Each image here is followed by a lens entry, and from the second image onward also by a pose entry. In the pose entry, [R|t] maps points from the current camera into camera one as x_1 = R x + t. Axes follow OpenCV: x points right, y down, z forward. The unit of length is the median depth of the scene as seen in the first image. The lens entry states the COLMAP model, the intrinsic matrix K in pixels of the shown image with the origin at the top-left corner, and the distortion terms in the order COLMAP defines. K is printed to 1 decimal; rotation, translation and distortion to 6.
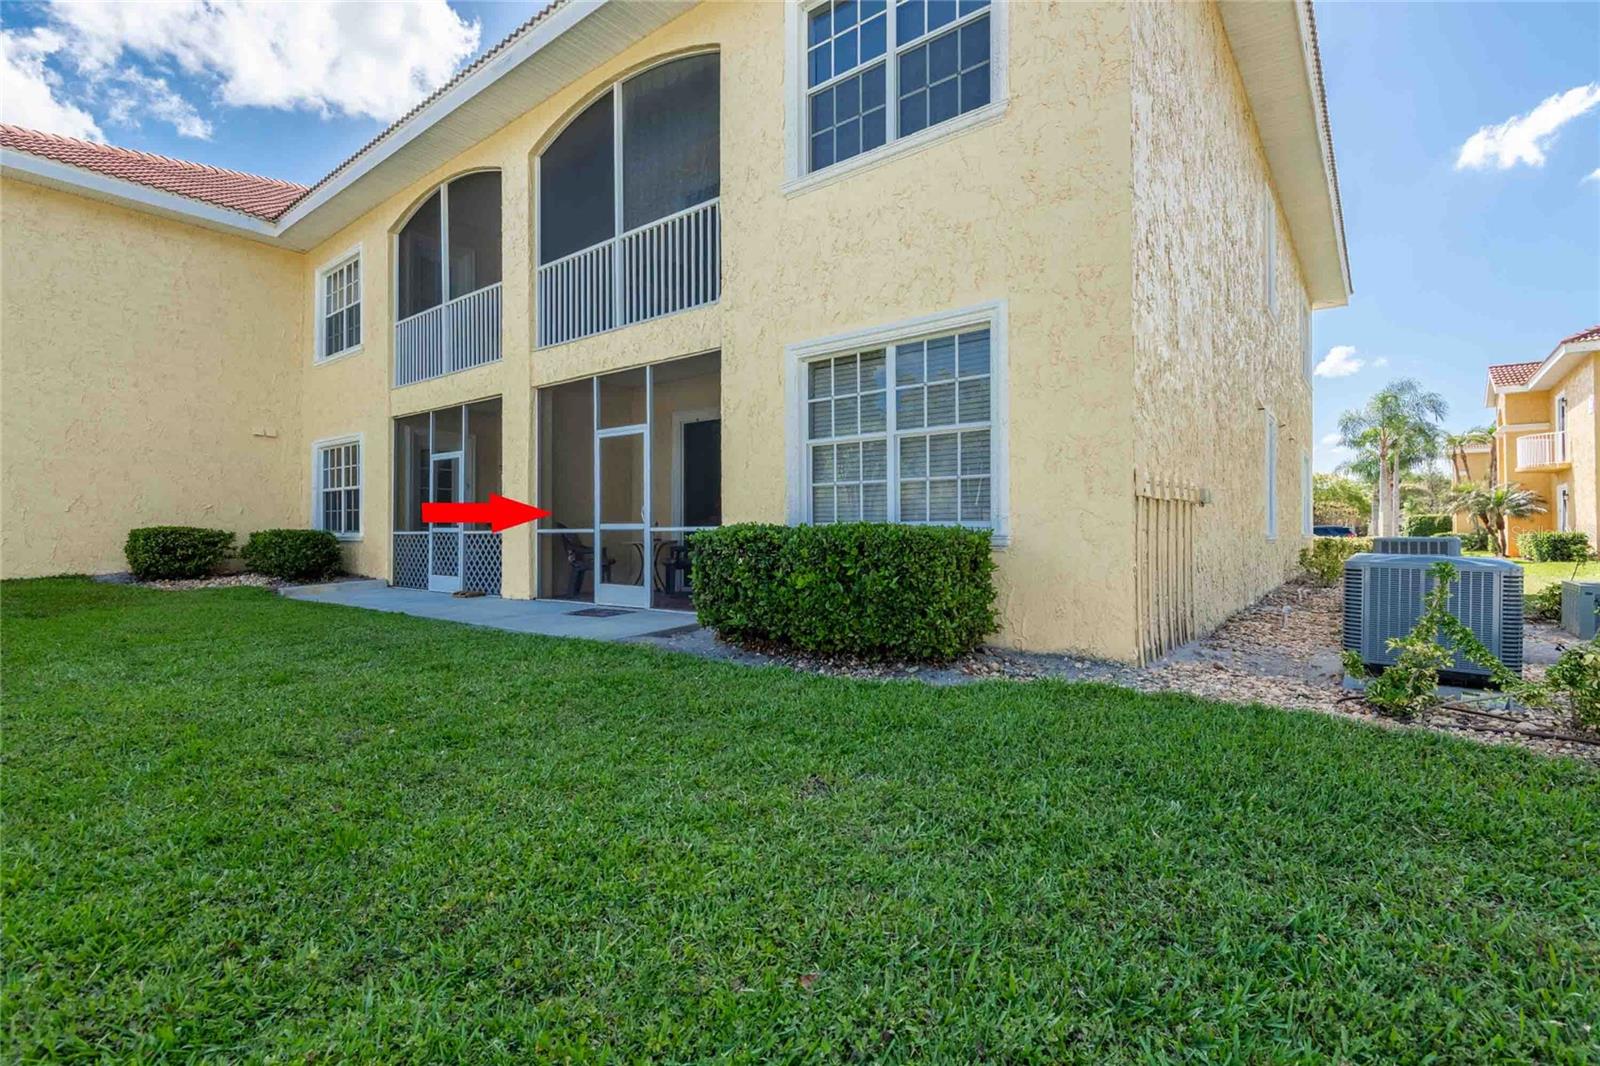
lens RADIAL K [[739.5, 0, 807.0], [0, 739.5, 530.9], [0, 0, 1]] dist [0.028607, -0.015526]
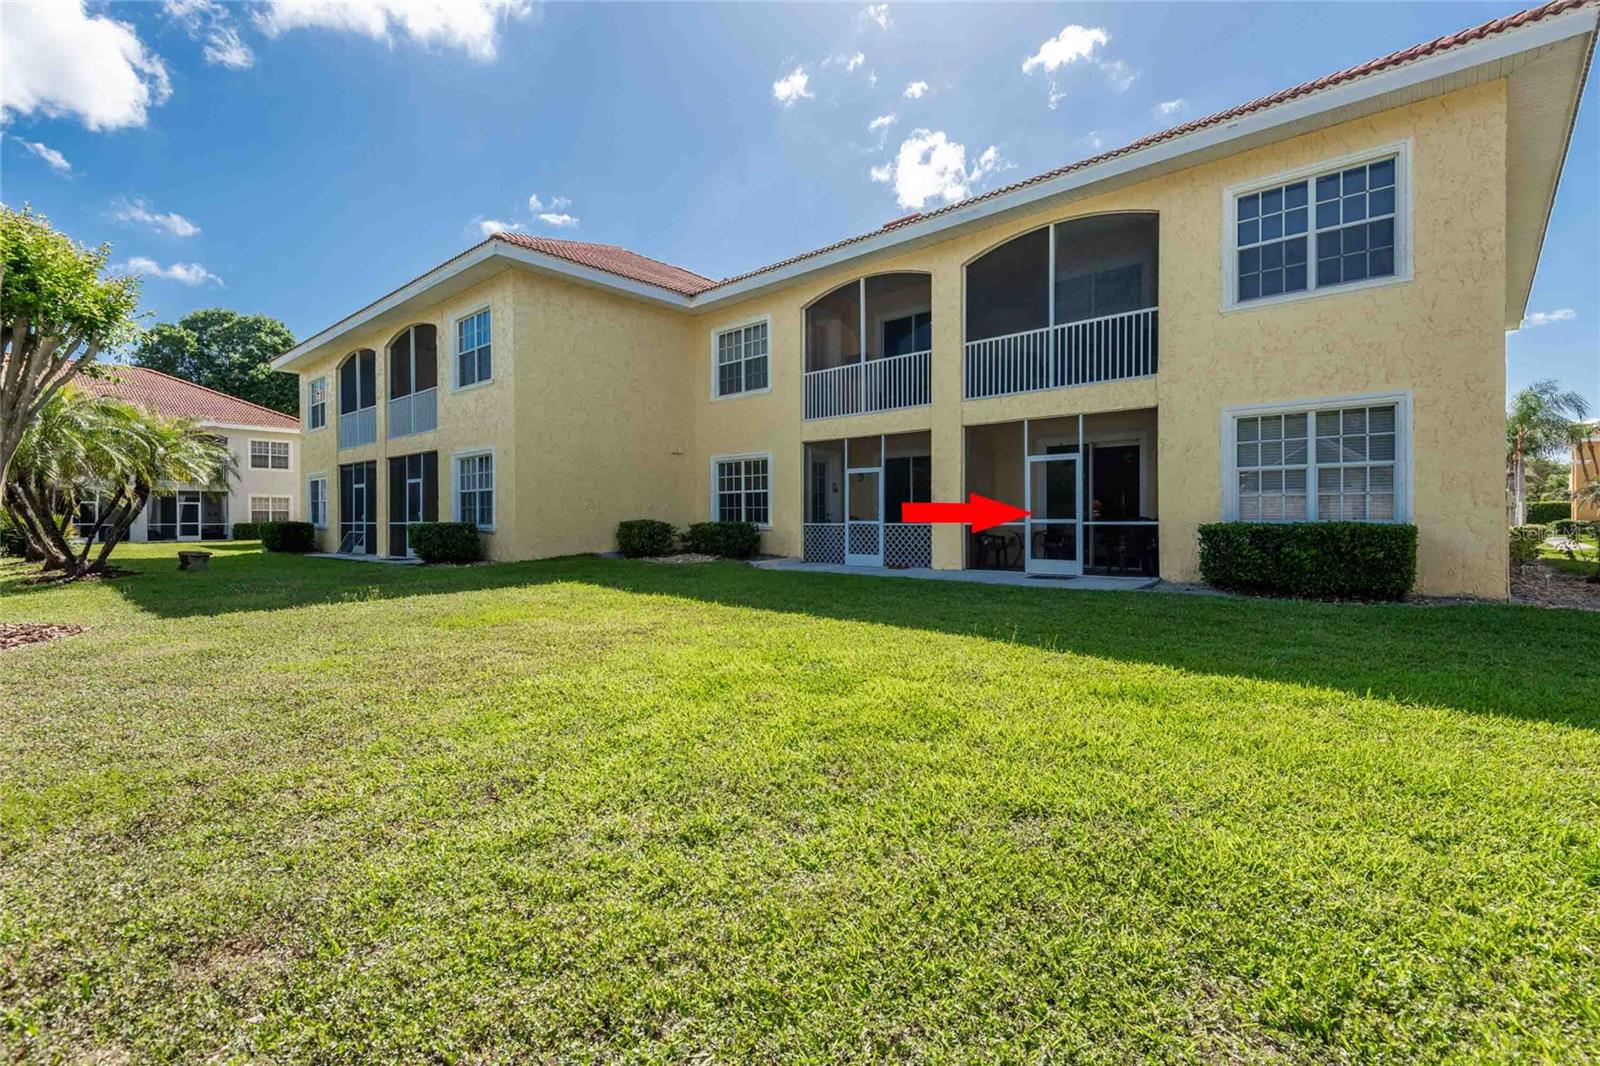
lens RADIAL K [[739.5, 0, 792.0], [0, 739.5, 524.0], [0, 0, 1]] dist [0.028607, -0.015526]
pose [[0.997047, -0.000676, -0.076785, -0.662186], [0.001301, 0.999966, 0.008097, -0.012657], [0.076777, -0.008173, 0.997015, -0.538652]]
